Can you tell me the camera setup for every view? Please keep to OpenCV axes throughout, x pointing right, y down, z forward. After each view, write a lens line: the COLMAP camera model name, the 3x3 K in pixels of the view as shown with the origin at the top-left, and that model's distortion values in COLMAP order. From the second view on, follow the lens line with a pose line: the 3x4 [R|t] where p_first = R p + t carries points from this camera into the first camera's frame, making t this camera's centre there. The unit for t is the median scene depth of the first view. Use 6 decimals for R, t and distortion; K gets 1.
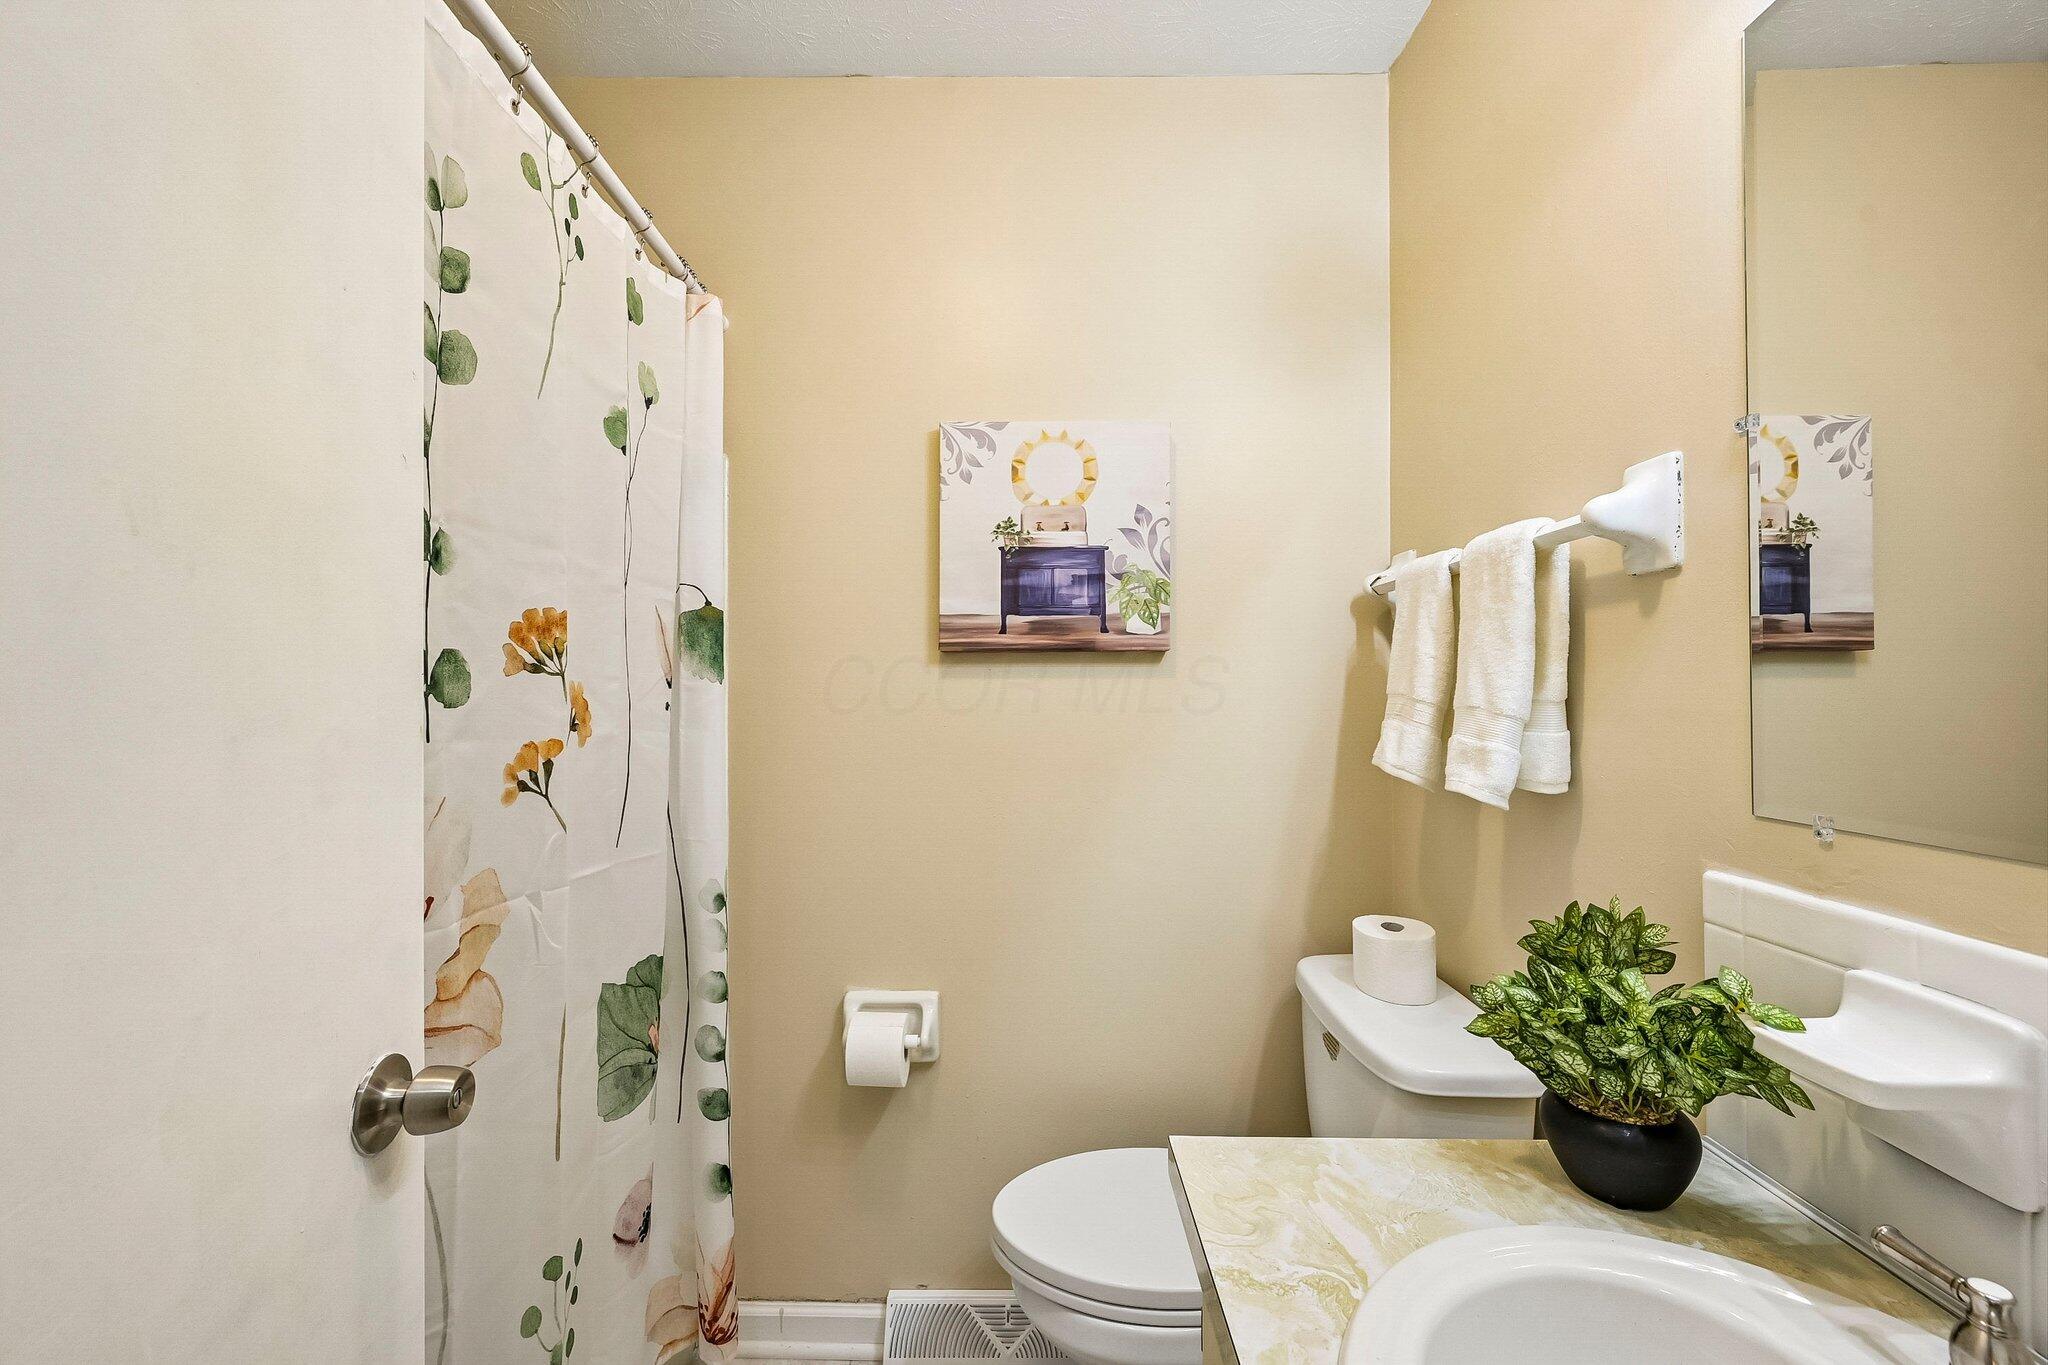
lens RADIAL K [[830.3, 0, 976.0], [0, 830.3, 684.7], [0, 0, 1]] dist [-0.000837, 0.000350]
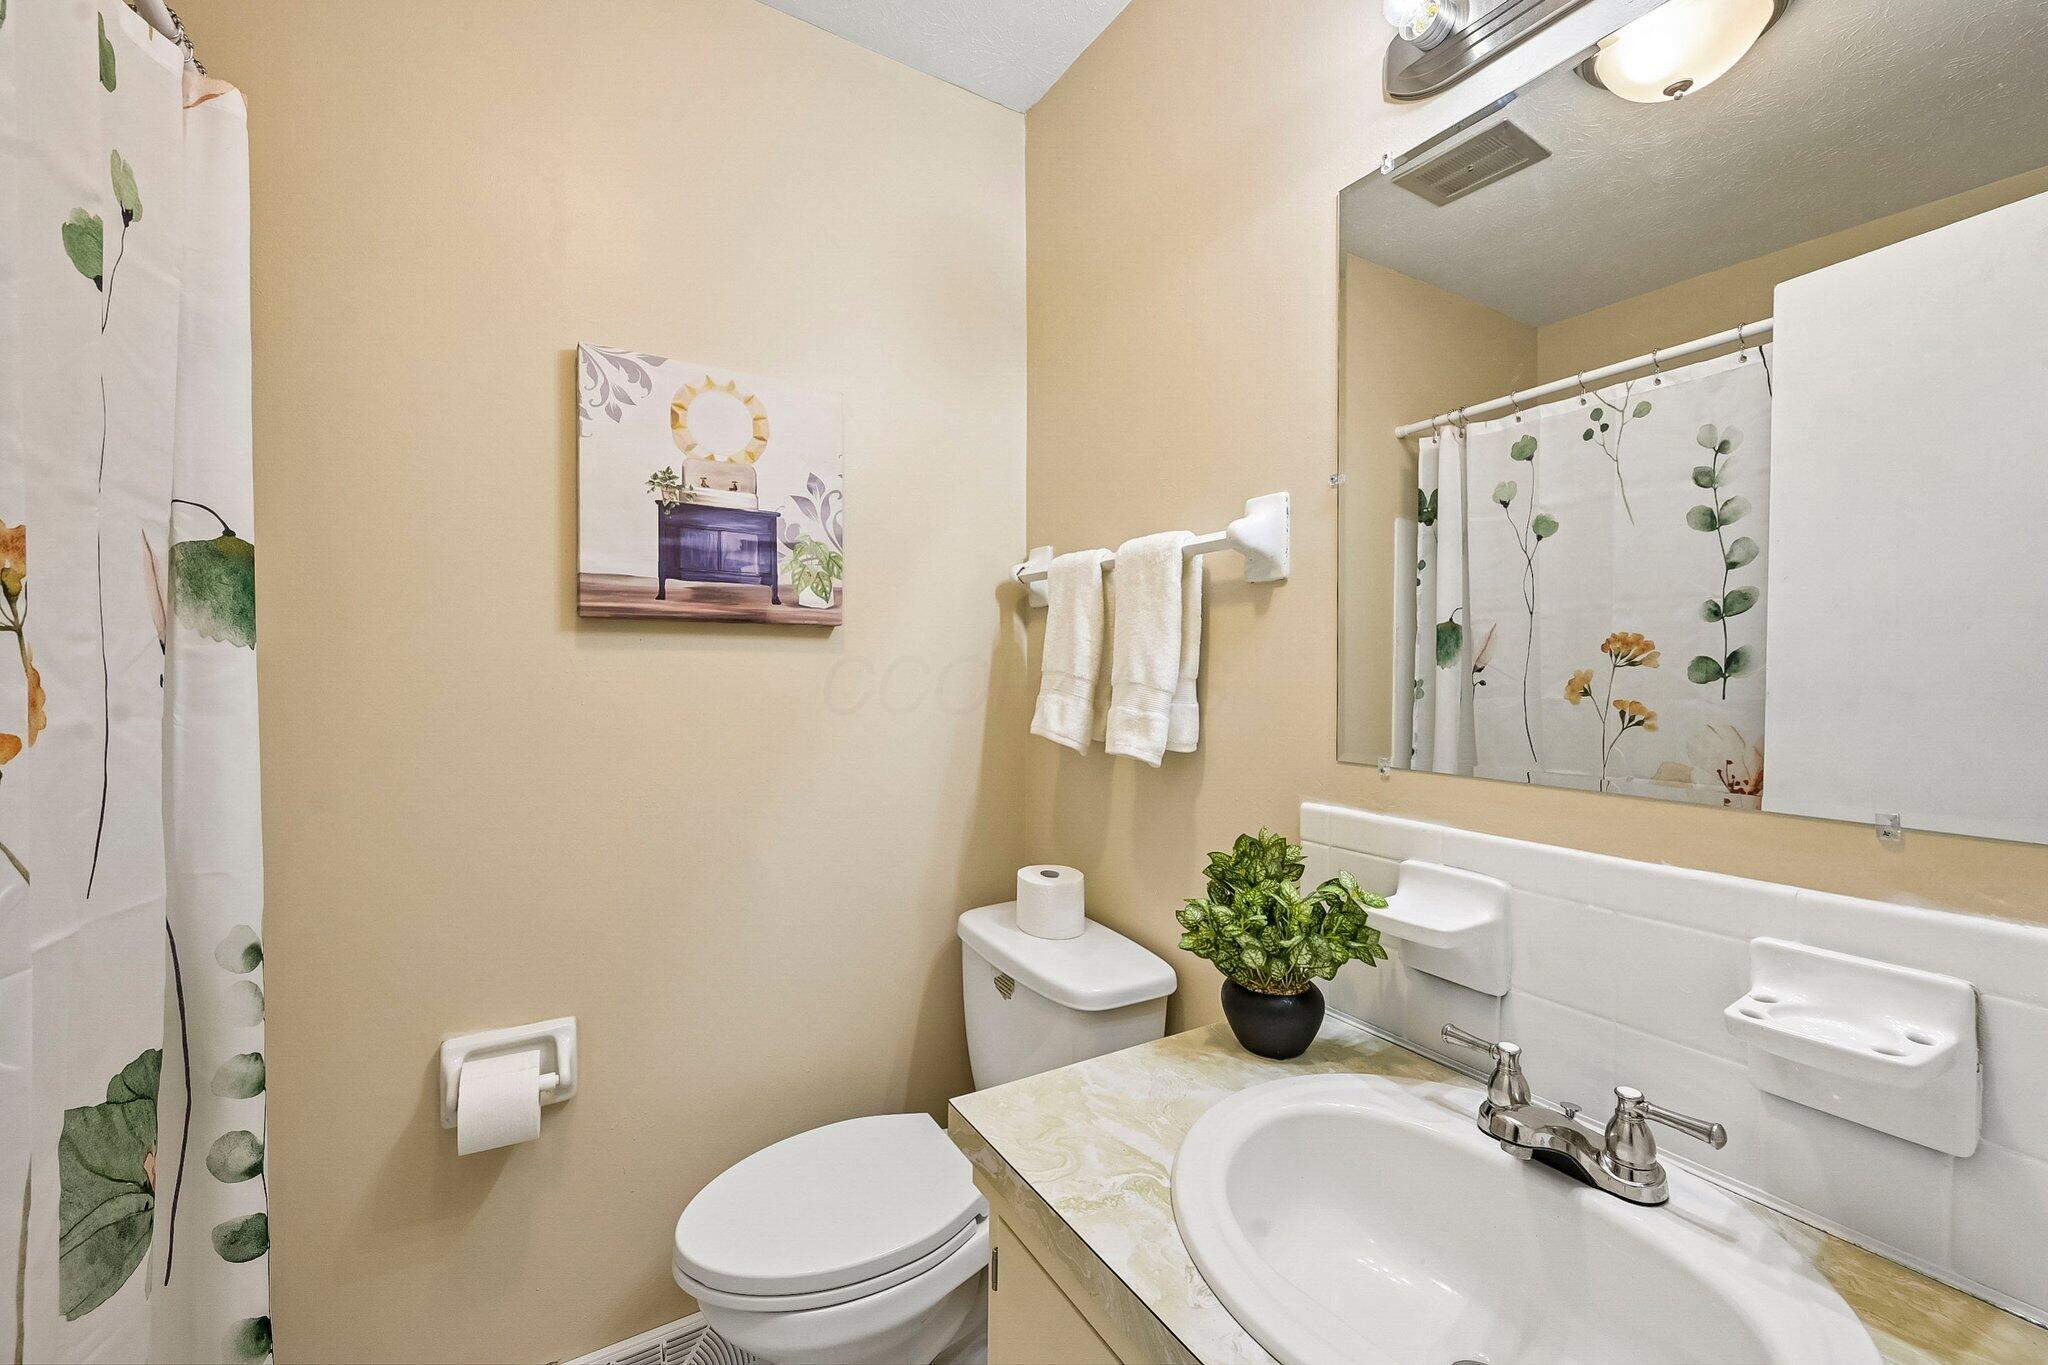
lens RADIAL K [[830.3, 0, 1012.7], [0, 830.3, 681.0], [0, 0, 1]] dist [-0.000837, 0.000350]
pose [[0.843179, 0.001948, 0.537630, -0.161796], [-0.016150, 0.999634, 0.021705, 0.000572], [-0.537391, -0.026984, 0.842901, 0.065541]]
